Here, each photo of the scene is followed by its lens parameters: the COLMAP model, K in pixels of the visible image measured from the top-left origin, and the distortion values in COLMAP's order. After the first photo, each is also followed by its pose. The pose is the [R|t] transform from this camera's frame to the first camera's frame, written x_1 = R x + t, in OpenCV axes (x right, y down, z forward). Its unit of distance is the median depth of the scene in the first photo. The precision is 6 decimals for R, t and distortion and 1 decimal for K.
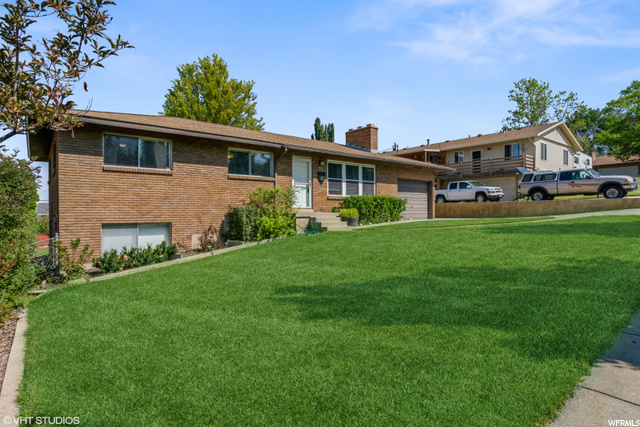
lens RADIAL K [[349.6, 0, 320.0], [0, 349.6, 213.5], [0, 0, 1]] dist [0.002947, 0.000429]
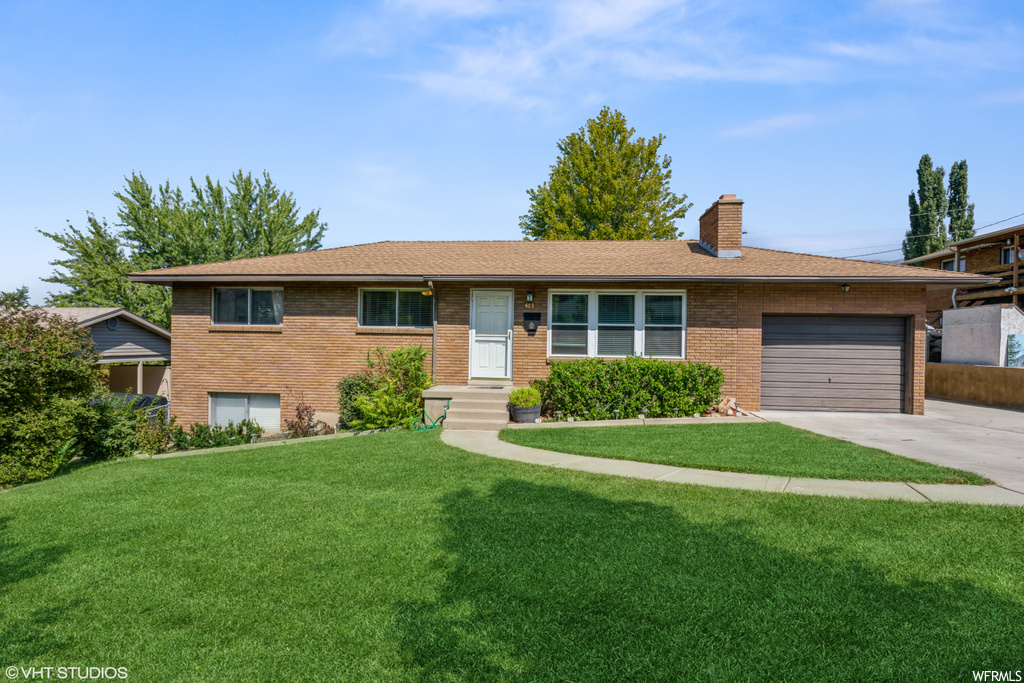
lens RADIAL K [[559.4, 0, 512.0], [0, 559.4, 341.5], [0, 0, 1]] dist [0.002947, 0.000429]
pose [[0.706779, 0.016678, -0.707238, 0.602551], [-0.019333, 0.999804, 0.004258, -0.078183], [0.707170, 0.010664, 0.706963, 0.362536]]
